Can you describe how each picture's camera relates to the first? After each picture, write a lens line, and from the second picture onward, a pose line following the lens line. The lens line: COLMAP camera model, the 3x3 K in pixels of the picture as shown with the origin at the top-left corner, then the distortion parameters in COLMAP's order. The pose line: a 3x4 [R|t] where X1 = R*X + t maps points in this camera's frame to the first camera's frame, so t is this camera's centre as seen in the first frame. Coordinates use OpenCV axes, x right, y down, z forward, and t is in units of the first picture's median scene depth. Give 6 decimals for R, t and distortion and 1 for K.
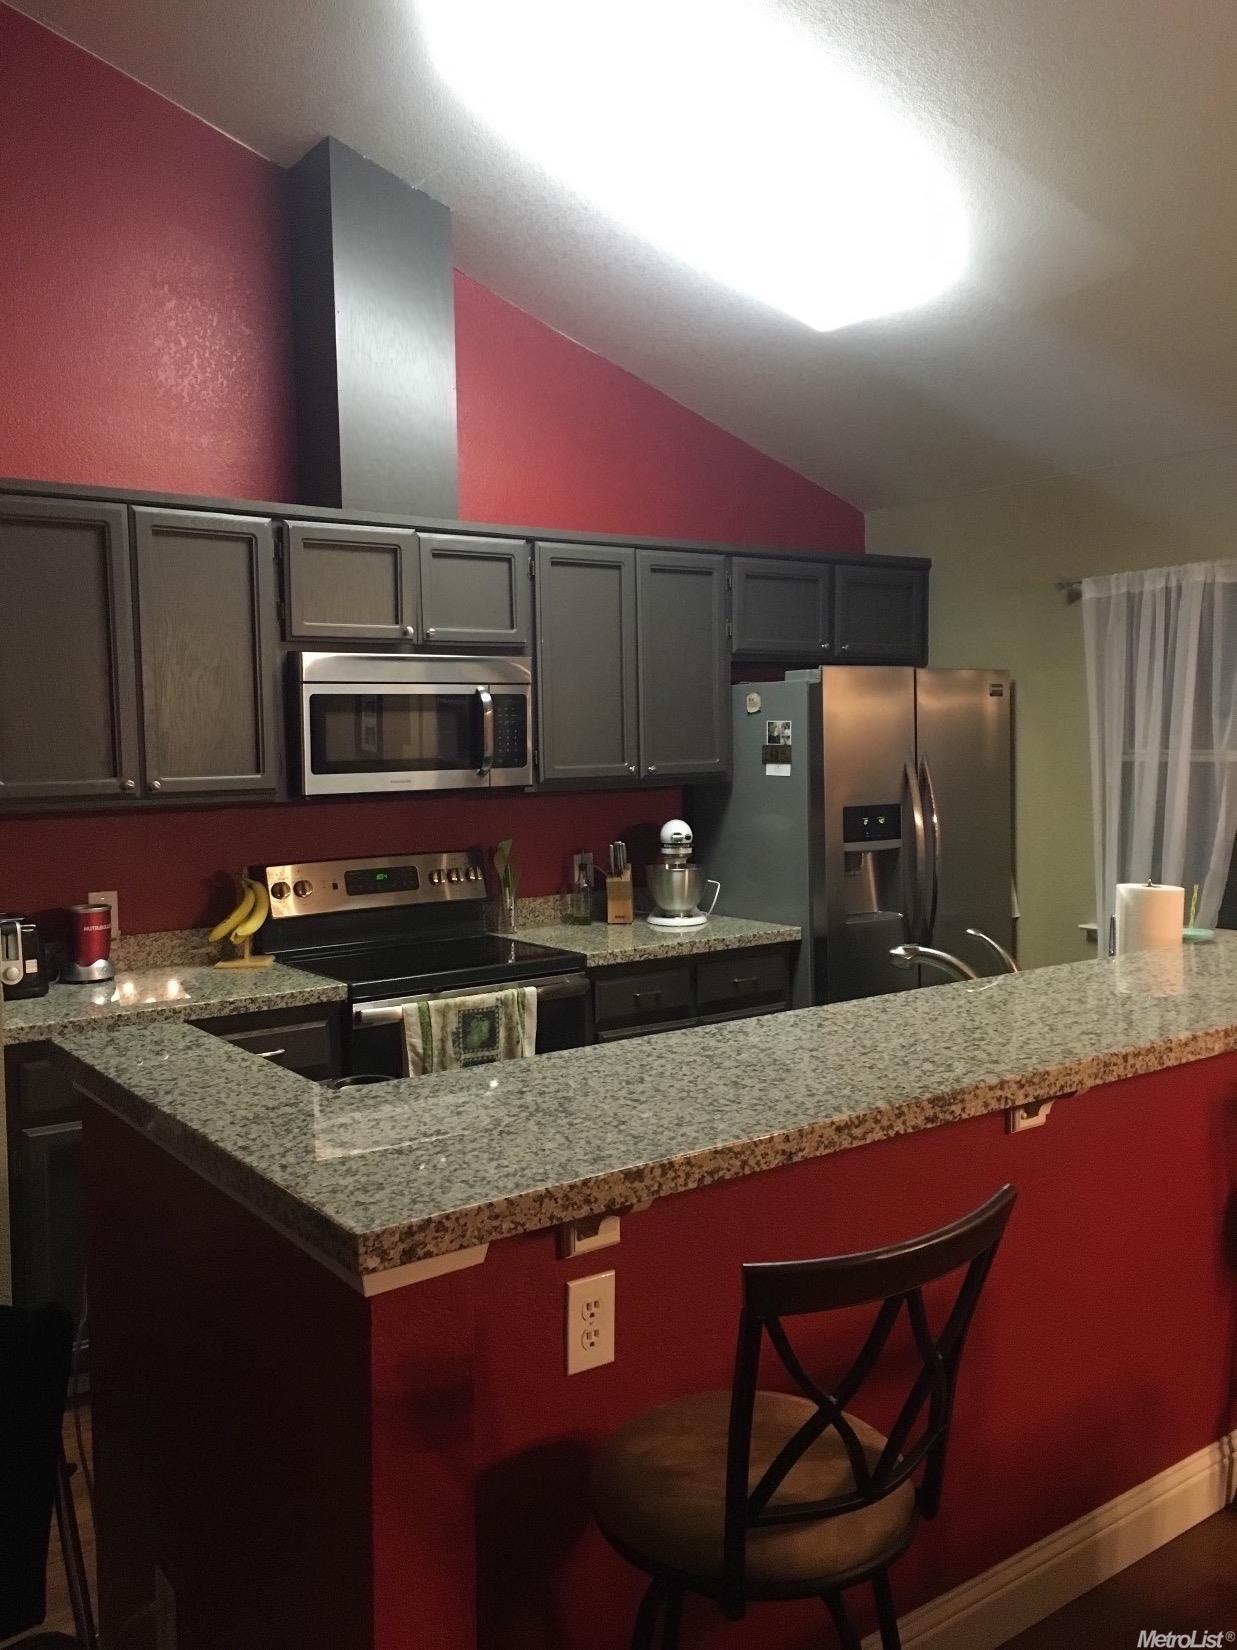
lens RADIAL K [[1398.4, 0, 617.4], [0, 1398.4, 832.0], [0, 0, 1]] dist [0.080197, -0.109610]
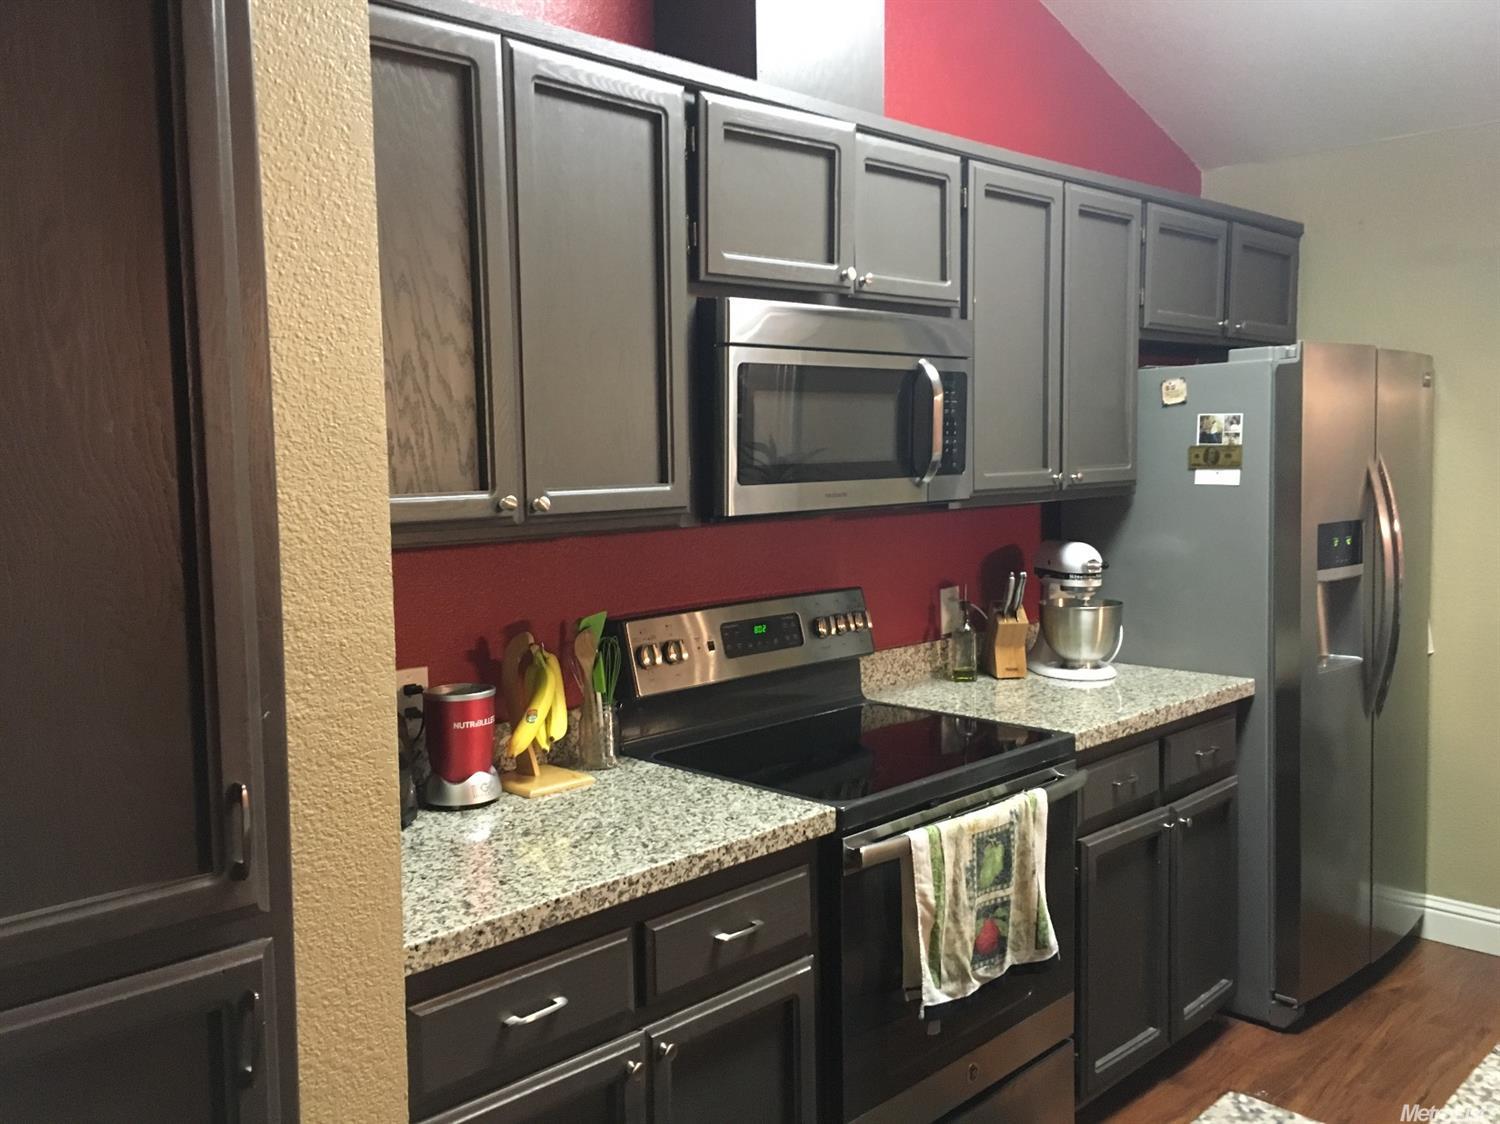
lens RADIAL K [[1271.3, 0, 754.5], [0, 1271.3, 562.0], [0, 0, 1]] dist [0.080197, -0.109610]
pose [[0.987611, -0.014795, 0.156225, -0.274218], [0.012514, 0.999800, 0.015571, -0.012551], [-0.156424, -0.013423, 0.987599, 0.365361]]
